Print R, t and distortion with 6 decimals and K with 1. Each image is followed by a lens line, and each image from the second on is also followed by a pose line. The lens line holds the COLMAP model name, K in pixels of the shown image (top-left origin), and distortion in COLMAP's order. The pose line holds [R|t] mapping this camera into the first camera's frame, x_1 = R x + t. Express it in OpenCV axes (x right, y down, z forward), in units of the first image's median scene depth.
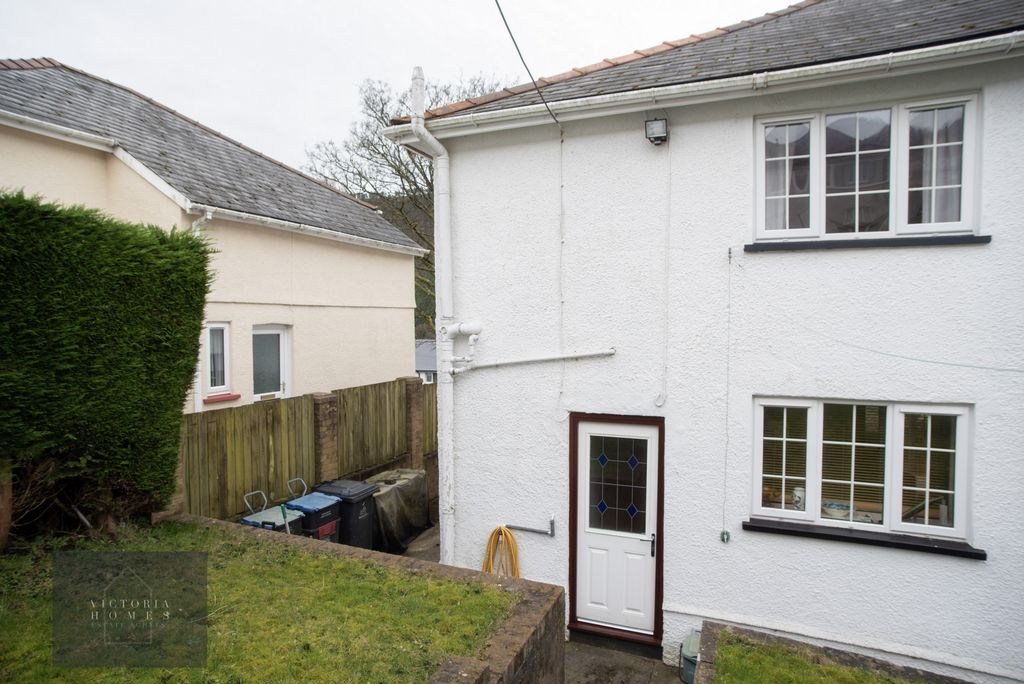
lens RADIAL K [[587.9, 0, 512.0], [0, 587.9, 342.0], [0, 0, 1]] dist [-0.091677, 0.072386]
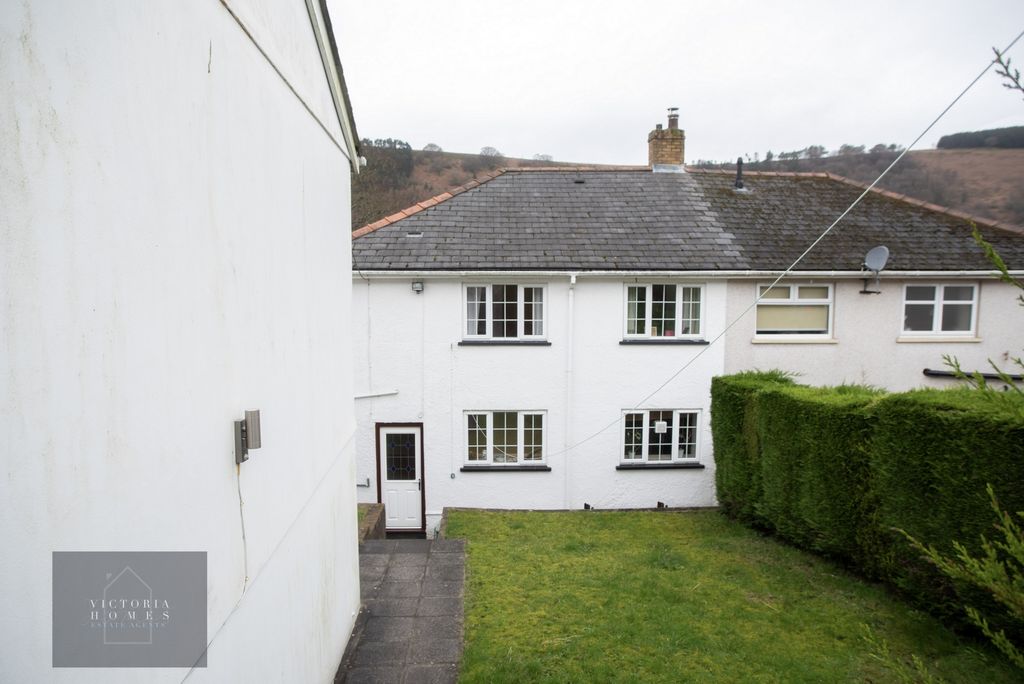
lens RADIAL K [[600.5, 0, 512.0], [0, 600.5, 342.0], [0, 0, 1]] dist [-0.096989, 0.078771]
pose [[0.908265, -0.033480, 0.417054, -0.341071], [0.011989, 0.998466, 0.054046, -0.277986], [-0.418224, -0.044088, 0.907274, -1.087111]]
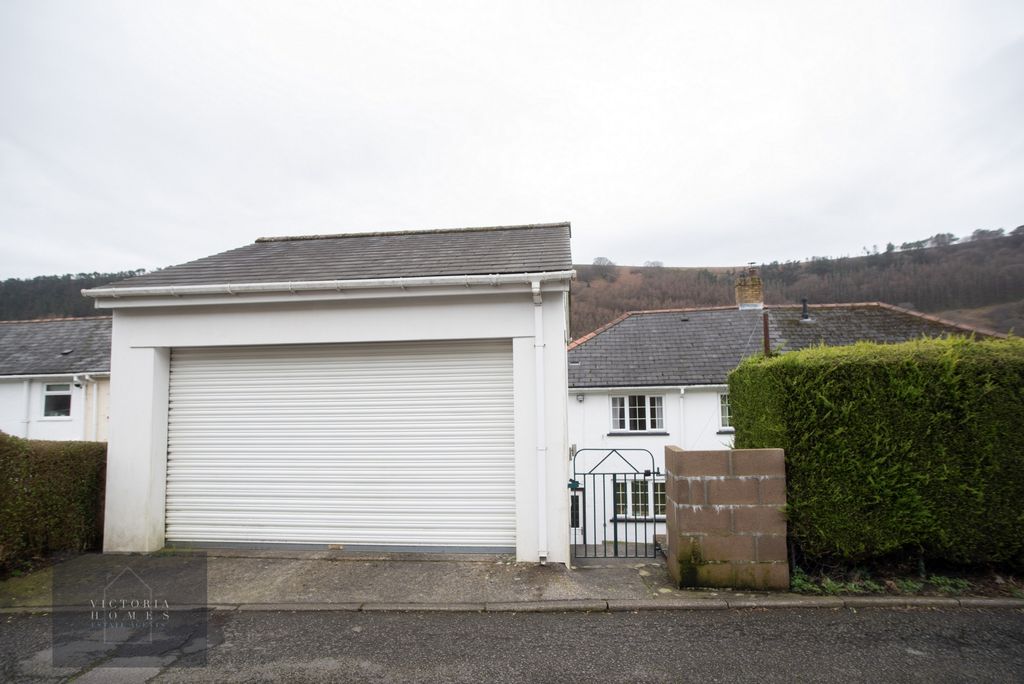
lens RADIAL K [[587.9, 0, 512.0], [0, 587.9, 342.0], [0, 0, 1]] dist [-0.091677, 0.072386]
pose [[0.971935, 0.005431, 0.235188, -0.885930], [0.024323, 0.992056, -0.123426, -0.278874], [-0.233990, 0.125683, 0.964081, -2.093371]]
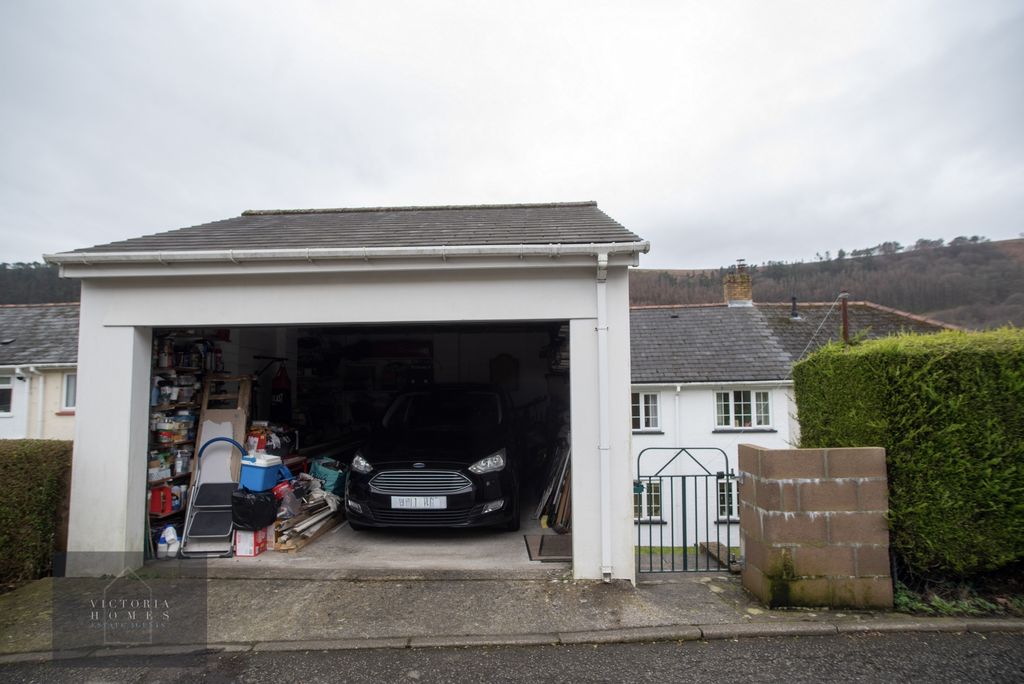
lens RADIAL K [[587.9, 0, 512.0], [0, 587.9, 342.0], [0, 0, 1]] dist [-0.091677, 0.072386]
pose [[0.954070, 0.016765, 0.299115, -0.998295], [0.020378, 0.992489, -0.120626, -0.273714], [-0.298891, 0.121181, 0.946562, -1.900712]]
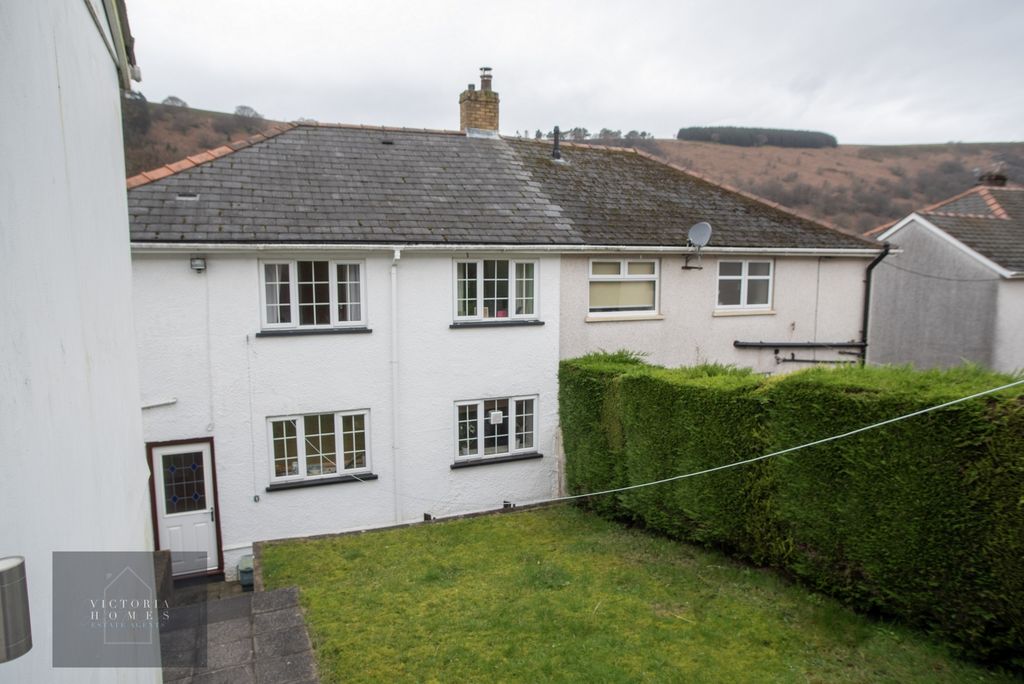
lens RADIAL K [[620.3, 0, 512.0], [0, 620.3, 342.0], [0, 0, 1]] dist [-0.097518, 0.085102]
pose [[0.699830, -0.085100, 0.709222, -0.352671], [0.023812, 0.995105, 0.095907, -0.289374], [-0.713913, -0.050231, 0.698431, -0.806549]]
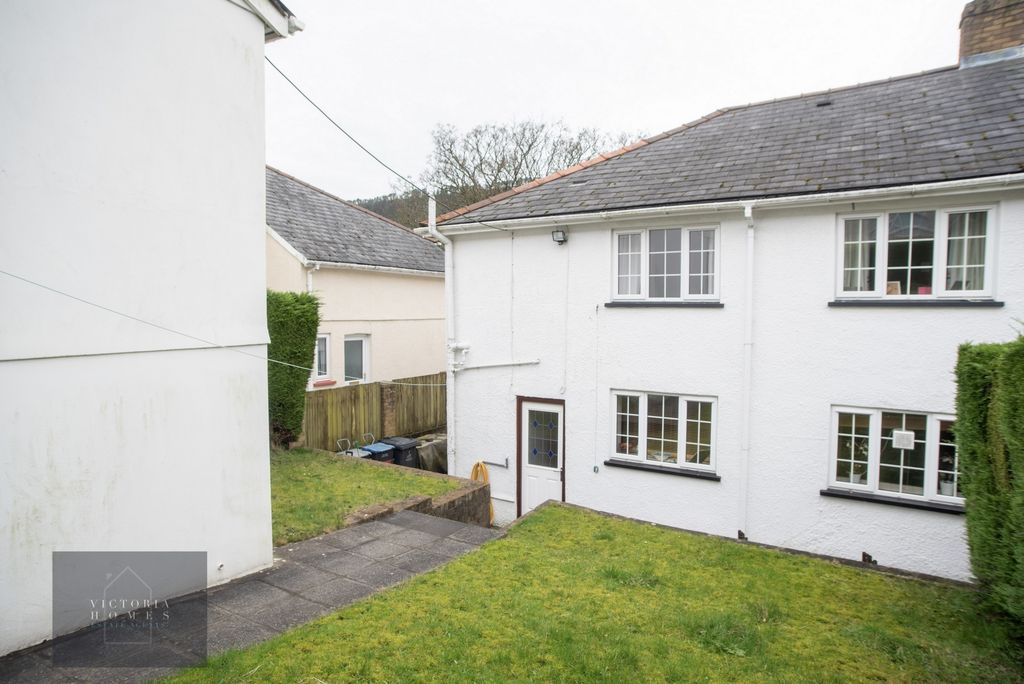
lens RADIAL K [[587.9, 0, 512.0], [0, 587.9, 342.0], [0, 0, 1]] dist [-0.091677, 0.072386]
pose [[0.988448, 0.013109, -0.150992, 0.378602], [-0.010716, 0.999804, 0.016654, -0.073667], [0.151180, -0.014844, 0.988395, -0.776857]]
